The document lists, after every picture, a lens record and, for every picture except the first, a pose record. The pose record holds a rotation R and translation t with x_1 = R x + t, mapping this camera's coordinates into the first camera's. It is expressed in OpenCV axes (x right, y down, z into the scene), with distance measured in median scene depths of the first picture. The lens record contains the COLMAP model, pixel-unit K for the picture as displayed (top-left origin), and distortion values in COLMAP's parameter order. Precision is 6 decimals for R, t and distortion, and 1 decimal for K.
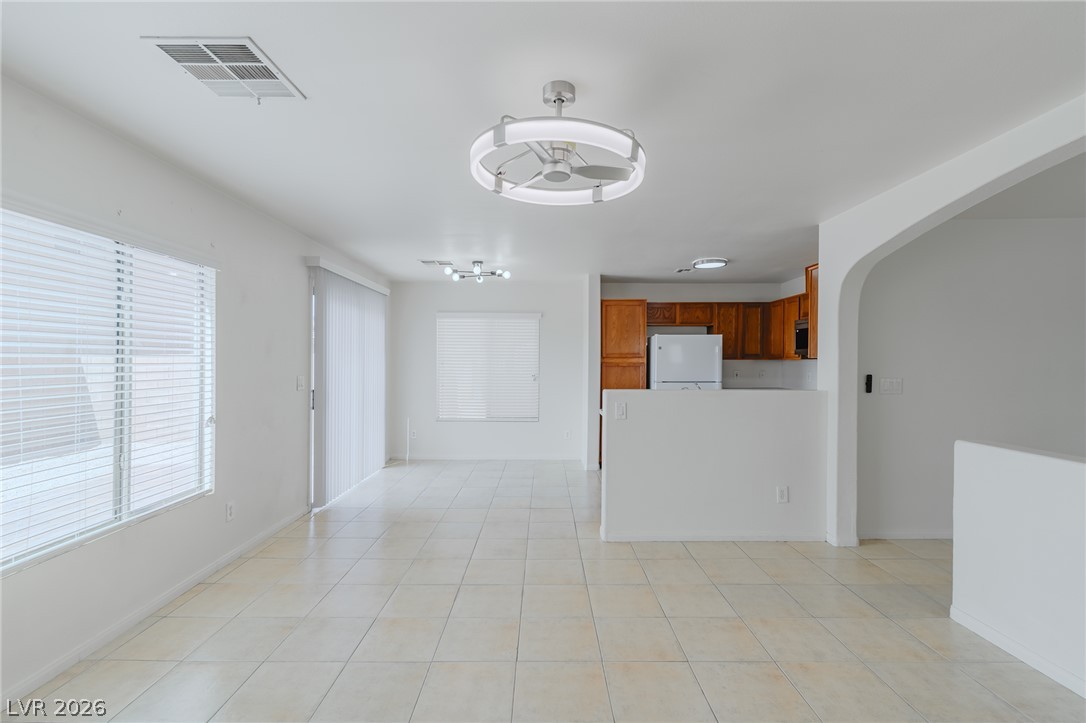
lens RADIAL K [[452.1, 0, 540.1], [0, 452.1, 358.7], [0, 0, 1]] dist [-0.010378, 0.000031]
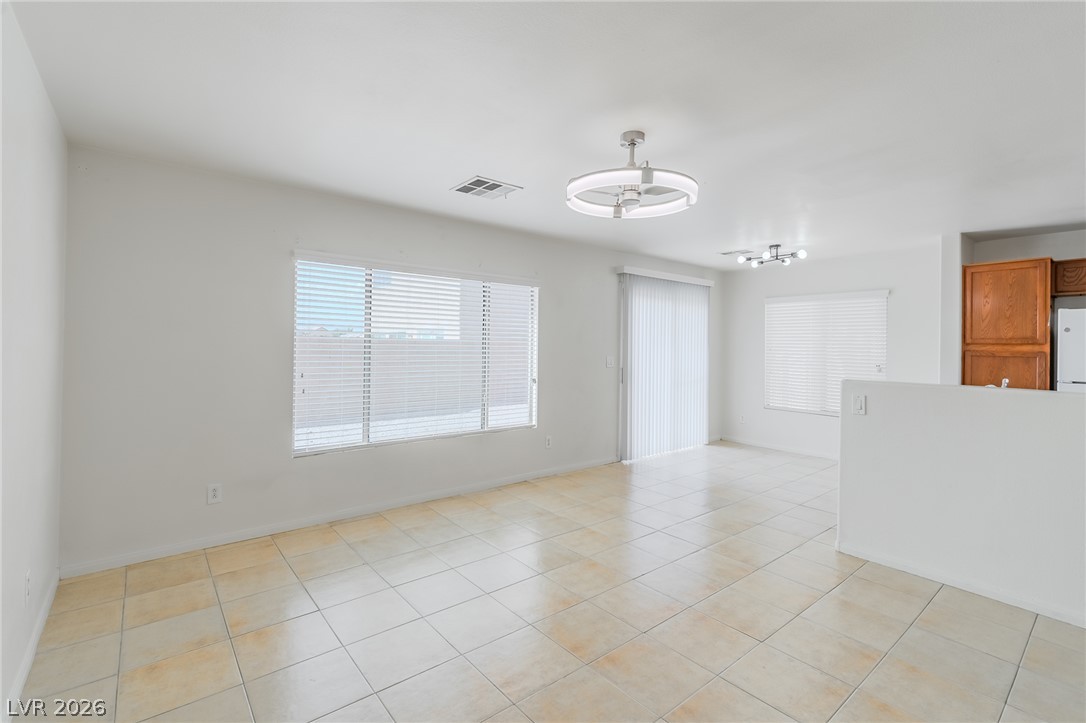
lens RADIAL K [[455.6, 0, 538.3], [0, 455.6, 346.1], [0, 0, 1]] dist [-0.014286, -0.001322]
pose [[0.628611, 0.004043, -0.777709, 0.272988], [-0.005651, 0.999984, 0.000631, 0.004304], [0.777699, 0.003998, 0.628624, -0.007938]]
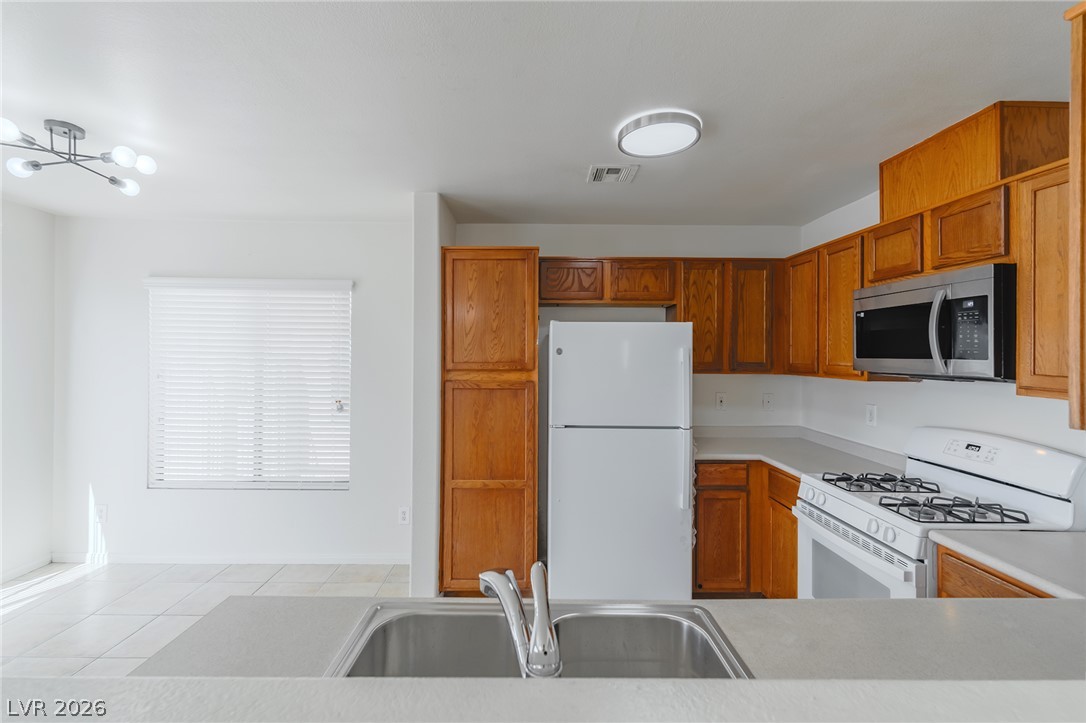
lens RADIAL K [[478.8, 0, 569.6], [0, 478.8, 351.5], [0, 0, 1]] dist [0.062362, -0.000437]
pose [[0.994932, -0.001420, 0.100541, 0.217928], [0.001089, 0.999994, 0.003347, -0.023990], [-0.100545, -0.003221, 0.994927, 0.492506]]
